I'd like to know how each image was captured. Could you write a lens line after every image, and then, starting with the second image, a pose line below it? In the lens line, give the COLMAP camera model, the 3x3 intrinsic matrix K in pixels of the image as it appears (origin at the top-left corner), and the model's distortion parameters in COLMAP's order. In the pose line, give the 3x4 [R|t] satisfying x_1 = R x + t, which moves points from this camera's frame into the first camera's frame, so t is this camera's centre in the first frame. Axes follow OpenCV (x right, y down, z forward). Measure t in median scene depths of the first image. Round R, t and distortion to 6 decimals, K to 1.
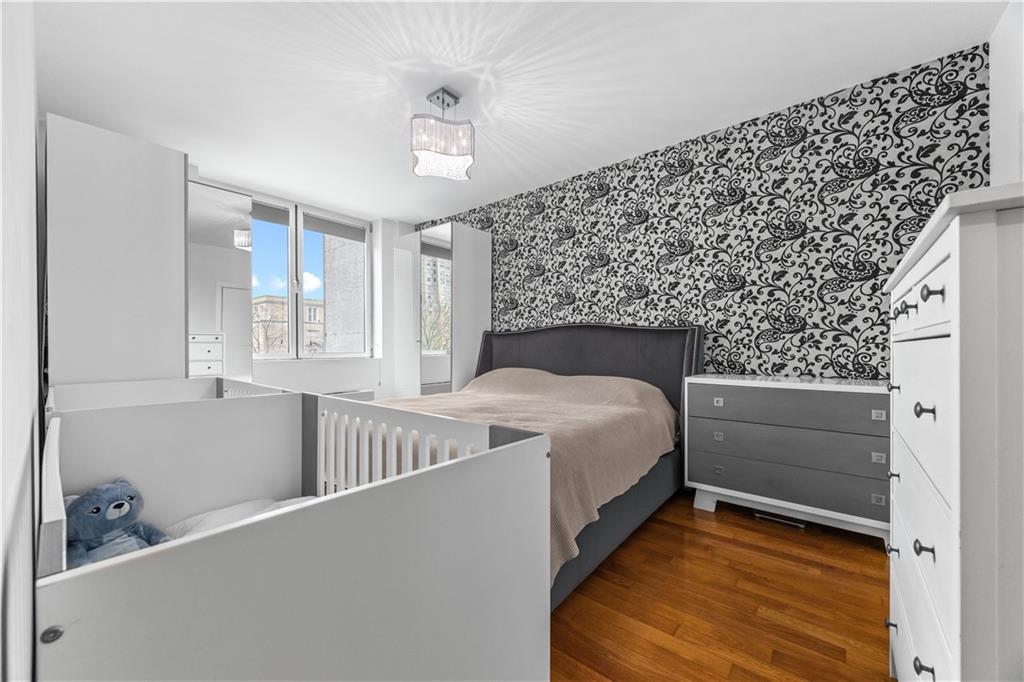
lens RADIAL K [[394.6, 0, 510.3], [0, 394.6, 345.8], [0, 0, 1]] dist [0.000228, 0.000071]
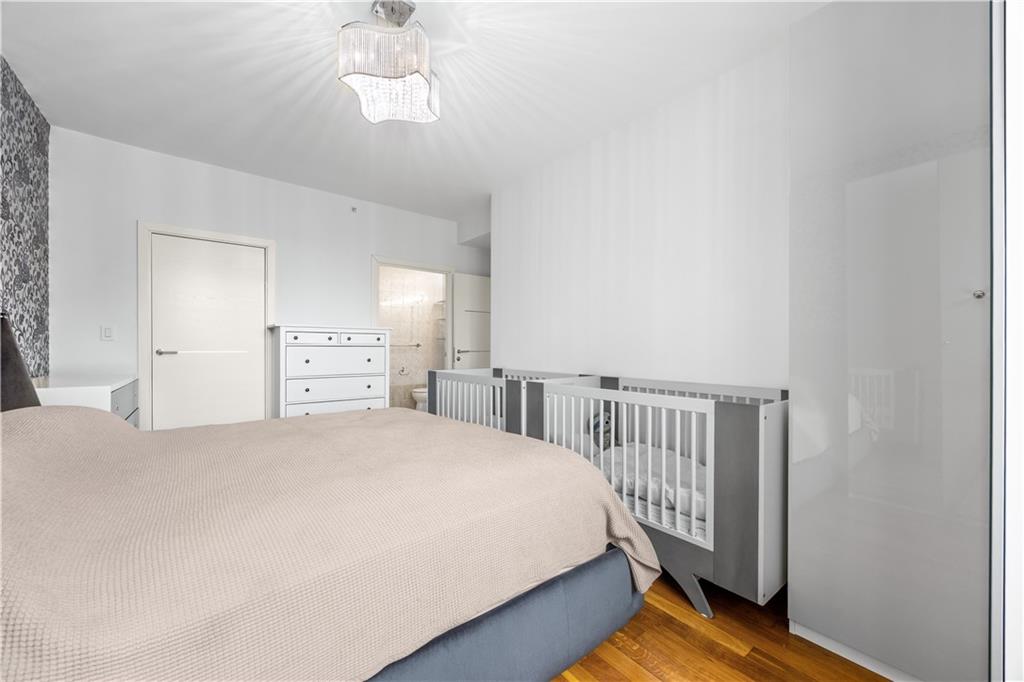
lens RADIAL K [[394.6, 0, 510.3], [0, 394.6, 345.8], [0, 0, 1]] dist [0.000228, 0.000071]
pose [[-0.983652, 0.002860, 0.180059, -0.605666], [0.002874, 0.999996, -0.000180, -0.363490], [-0.180059, 0.000340, -0.983656, 1.765450]]
